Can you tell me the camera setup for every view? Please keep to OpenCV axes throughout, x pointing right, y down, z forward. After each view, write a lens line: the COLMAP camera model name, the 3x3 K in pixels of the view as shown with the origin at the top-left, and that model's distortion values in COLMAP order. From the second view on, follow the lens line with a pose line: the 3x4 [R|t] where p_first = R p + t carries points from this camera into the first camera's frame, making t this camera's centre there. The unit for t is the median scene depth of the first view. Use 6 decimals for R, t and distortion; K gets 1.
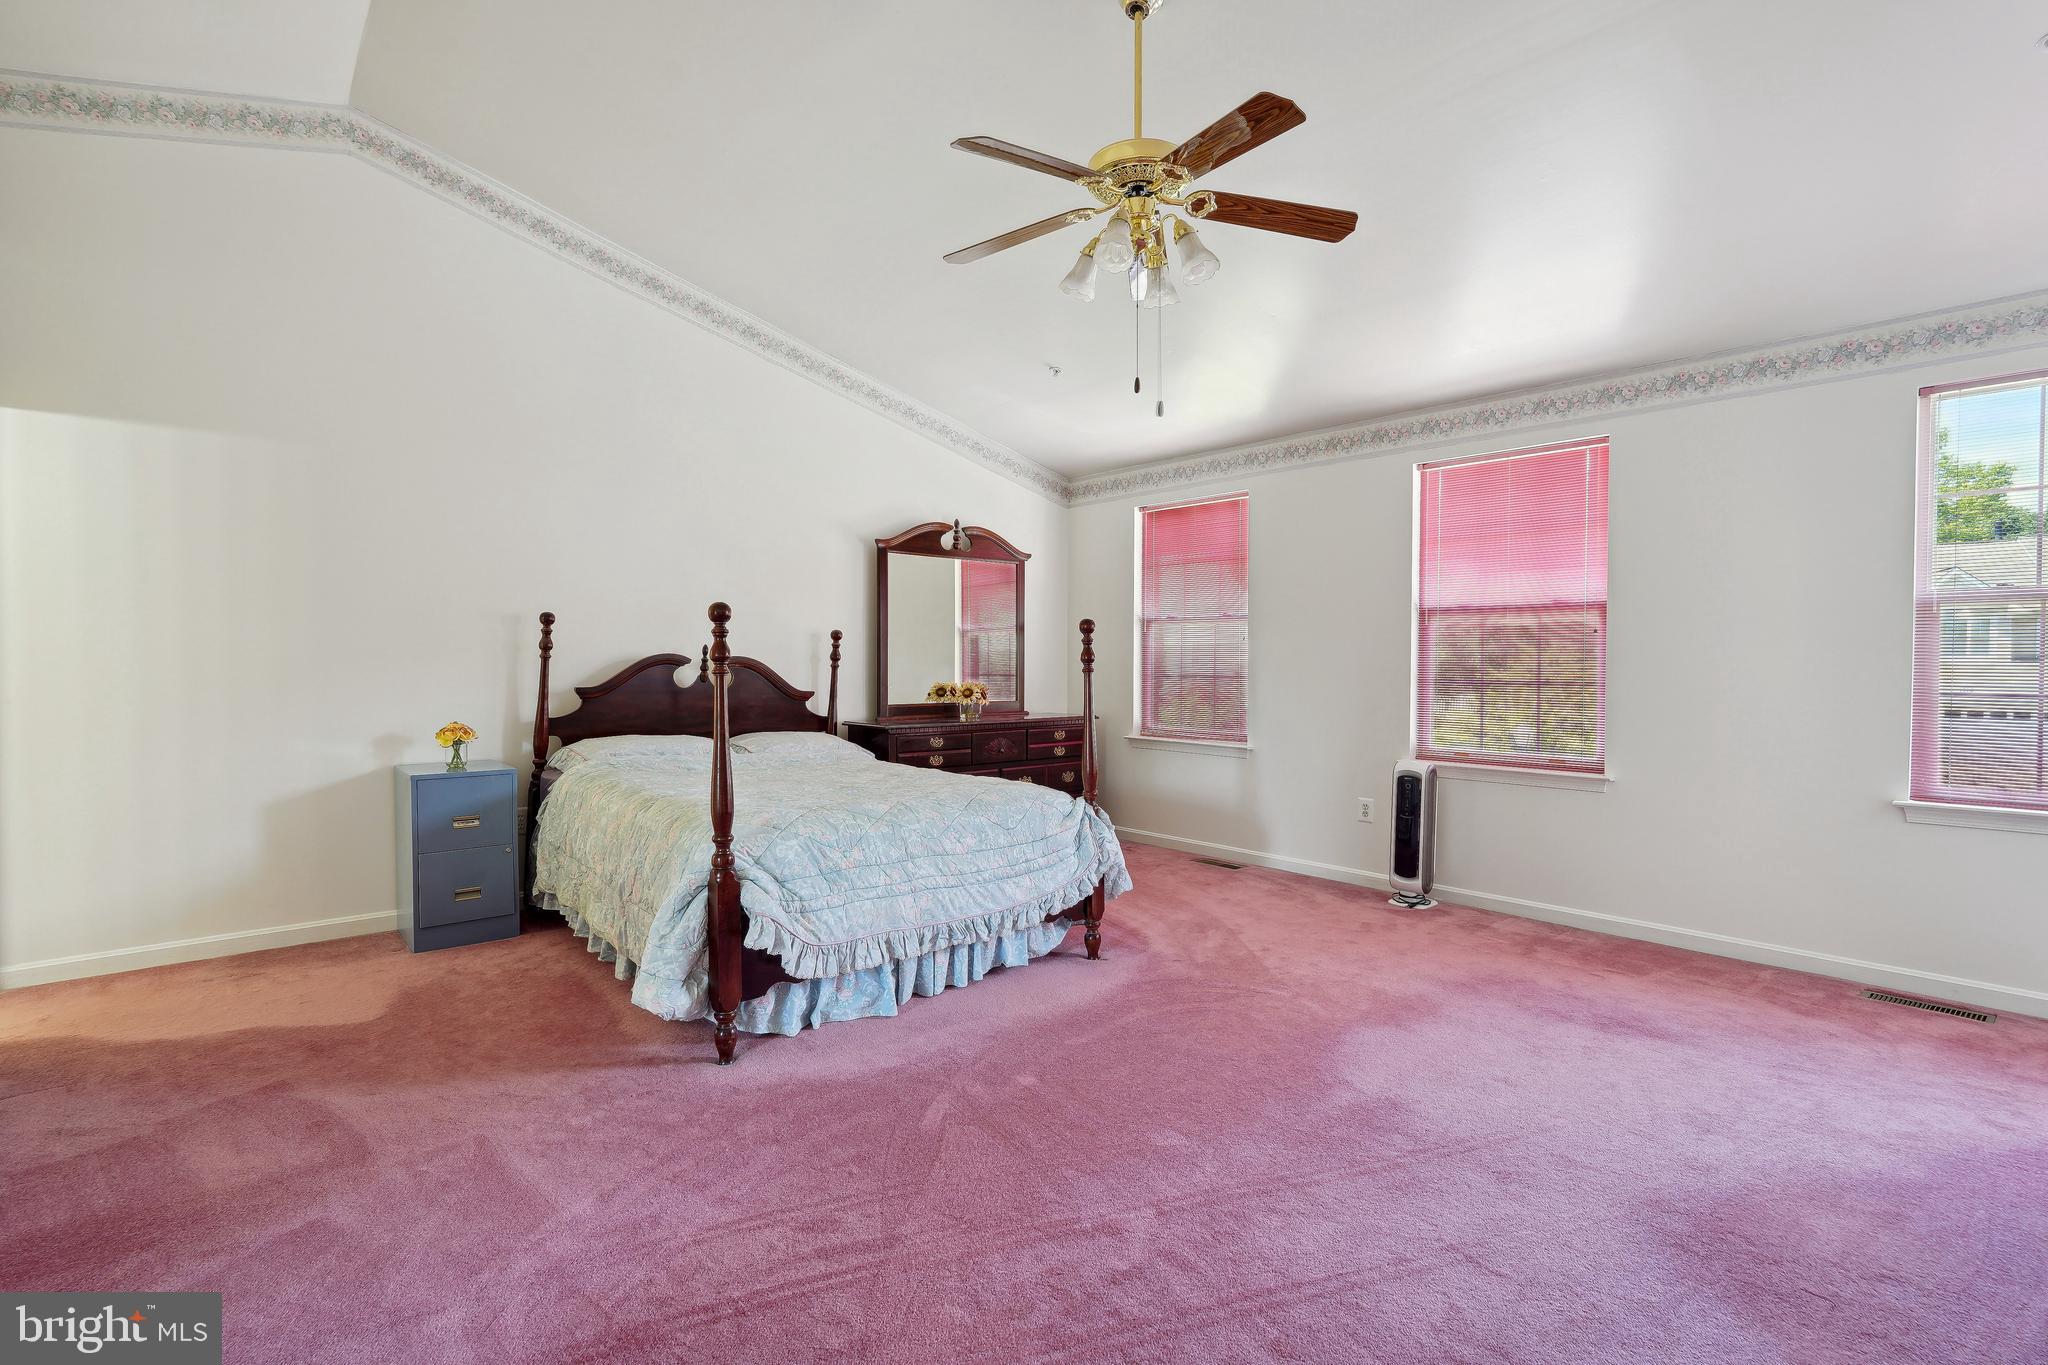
lens RADIAL K [[976.4, 0, 1019.0], [0, 976.4, 670.7], [0, 0, 1]] dist [-0.002637, -0.000438]
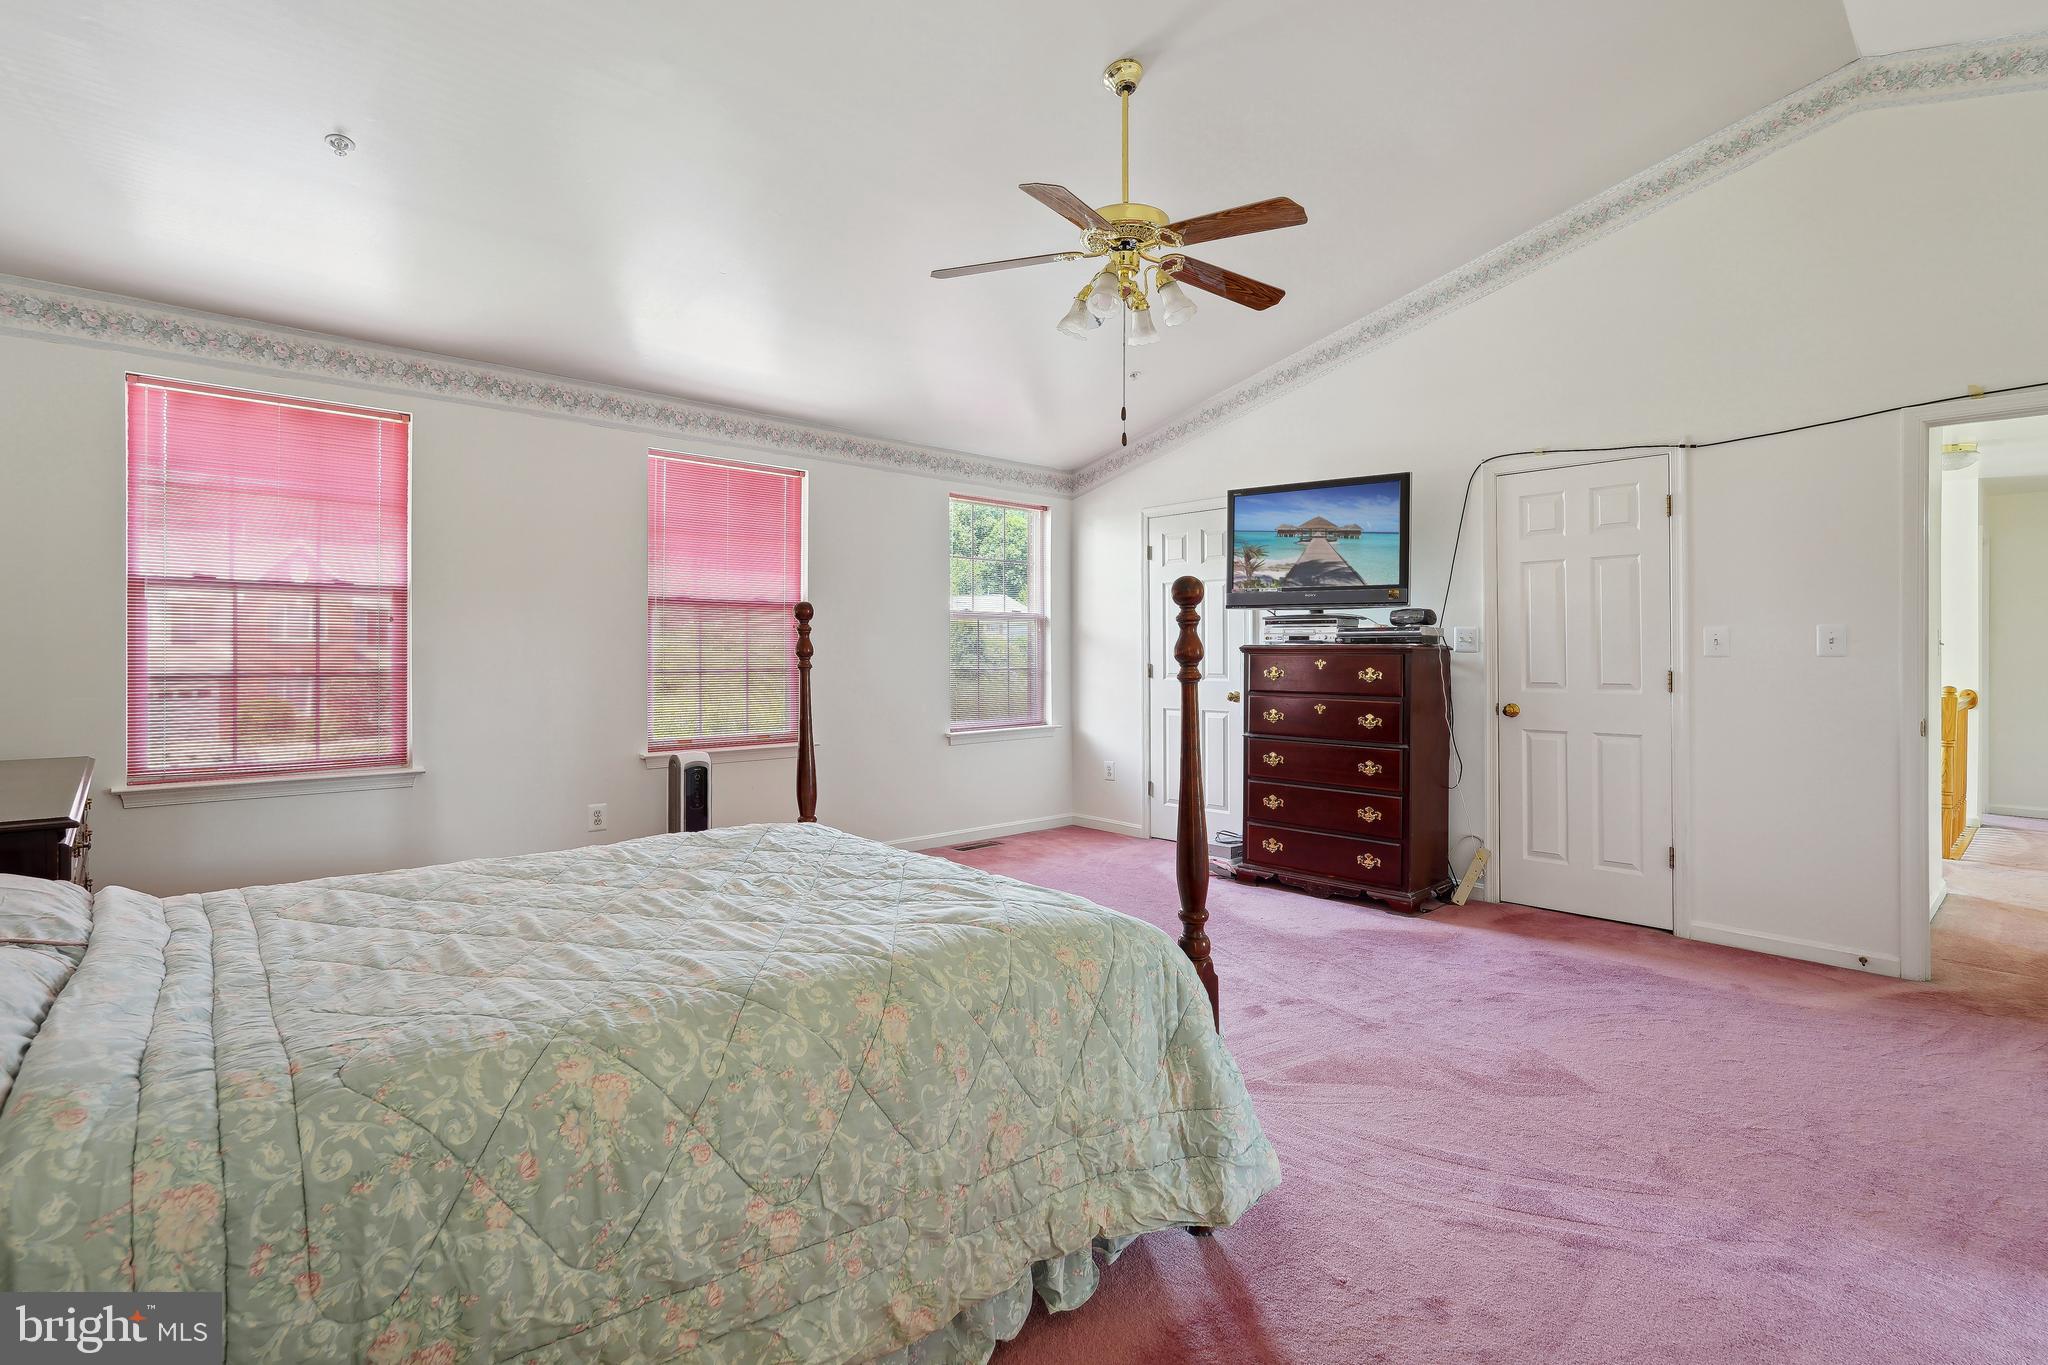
lens RADIAL K [[976.4, 0, 1019.0], [0, 976.4, 670.7], [0, 0, 1]] dist [-0.002637, -0.000438]
pose [[-0.016539, -0.022535, 0.999609, -0.548302], [0.006416, 0.999723, 0.022644, -0.010370], [-0.999843, 0.006788, -0.016390, 0.624950]]
